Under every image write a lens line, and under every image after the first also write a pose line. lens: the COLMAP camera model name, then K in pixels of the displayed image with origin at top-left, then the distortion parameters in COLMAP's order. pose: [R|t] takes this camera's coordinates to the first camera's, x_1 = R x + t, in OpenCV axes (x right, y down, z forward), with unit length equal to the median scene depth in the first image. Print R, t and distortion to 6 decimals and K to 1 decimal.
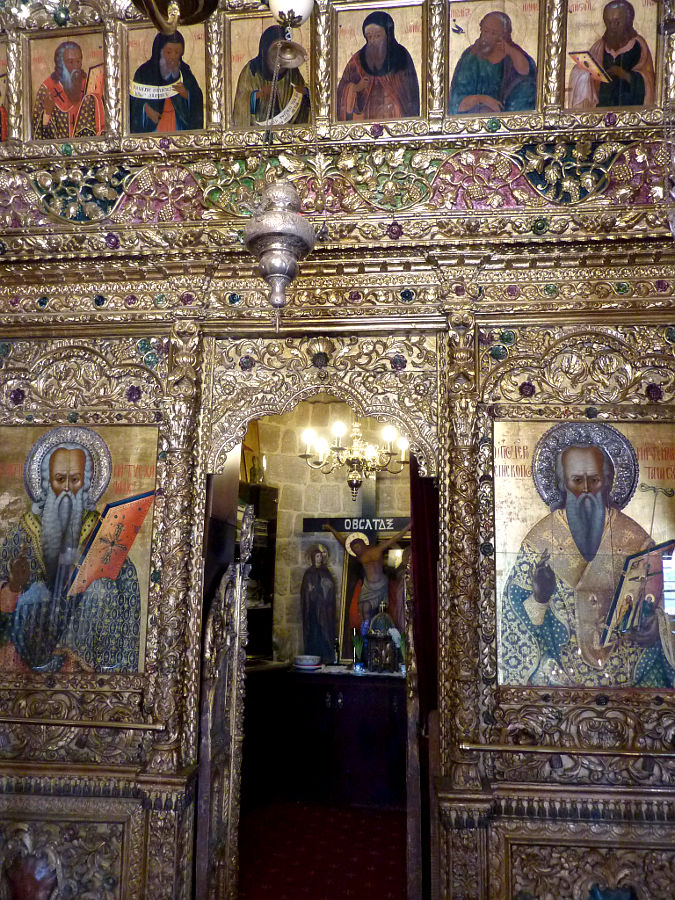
lens RADIAL K [[670.1, 0, 341.4], [0, 670.1, 450.3], [0, 0, 1]] dist [-0.017373, -0.013056]
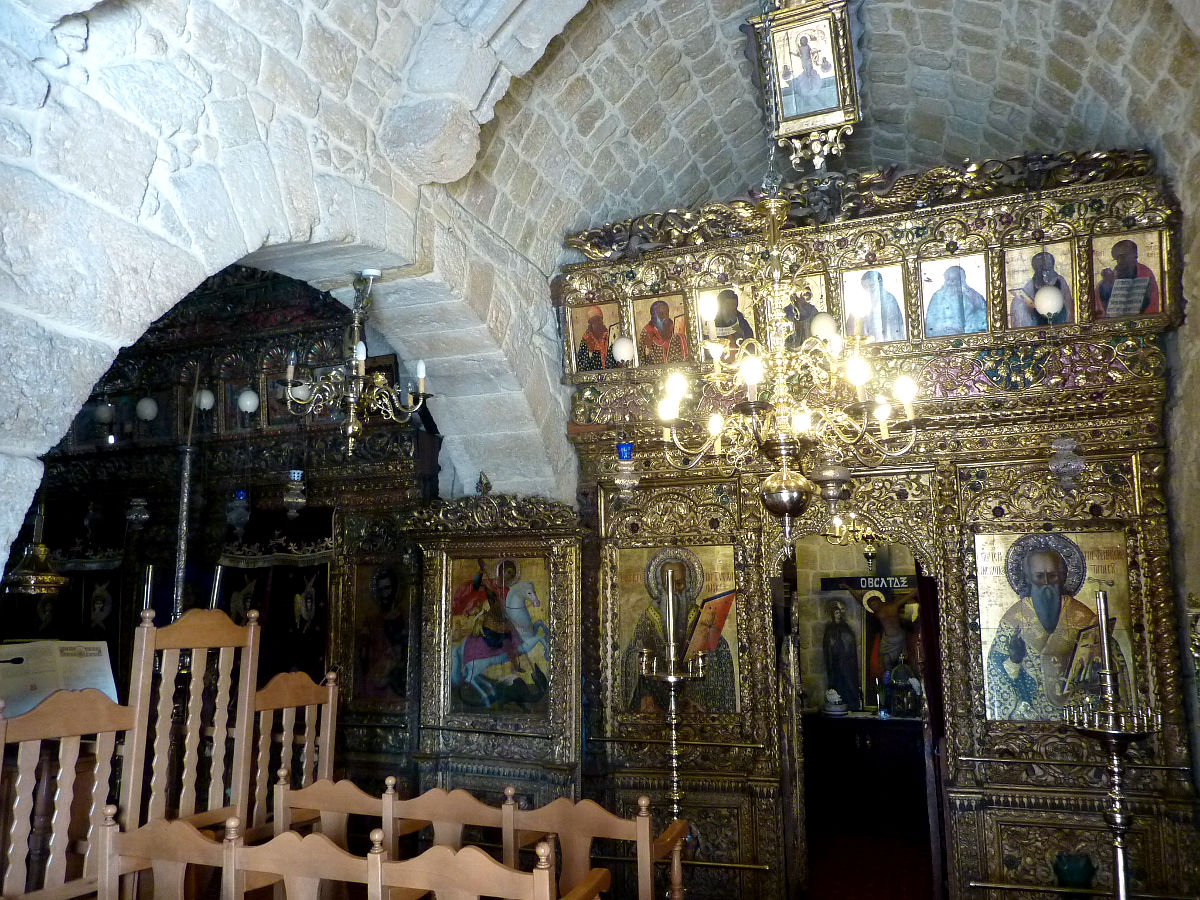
lens RADIAL K [[893.5, 0, 609.6], [0, 893.5, 451.1], [0, 0, 1]] dist [-0.017373, -0.013056]
pose [[0.968513, -0.068005, -0.239497, -0.057895], [0.072245, 0.997347, 0.008961, -0.301274], [0.238252, -0.025982, 0.970856, -1.031014]]
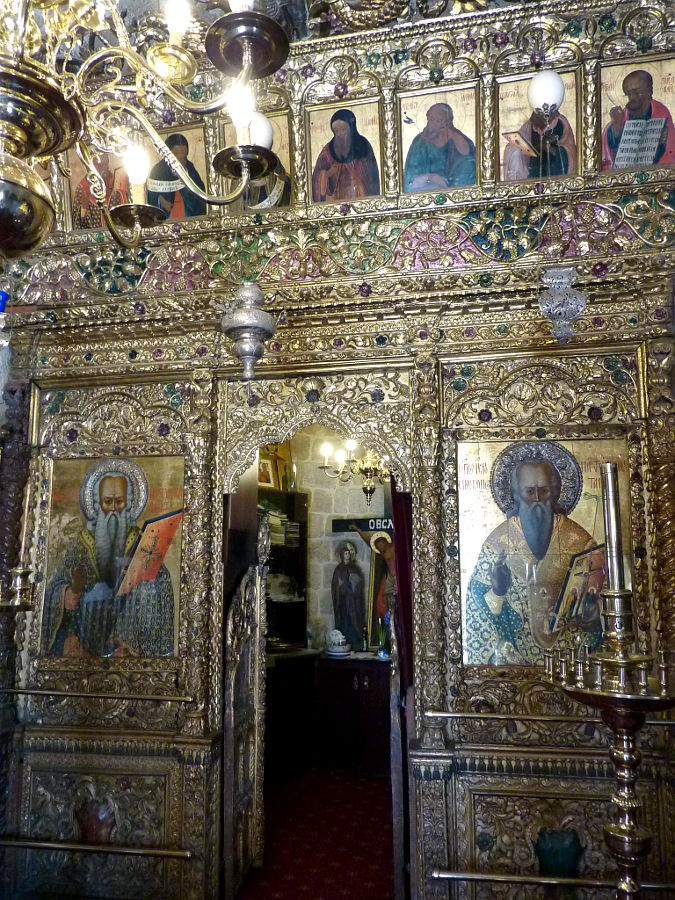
lens RADIAL K [[670.1, 0, 342.2], [0, 670.1, 450.9], [0, 0, 1]] dist [-0.017373, -0.013056]
pose [[0.995201, -0.035925, -0.091021, 0.135042], [0.037265, 0.999220, 0.013068, -0.054137], [0.090480, -0.016397, 0.995763, -0.203878]]
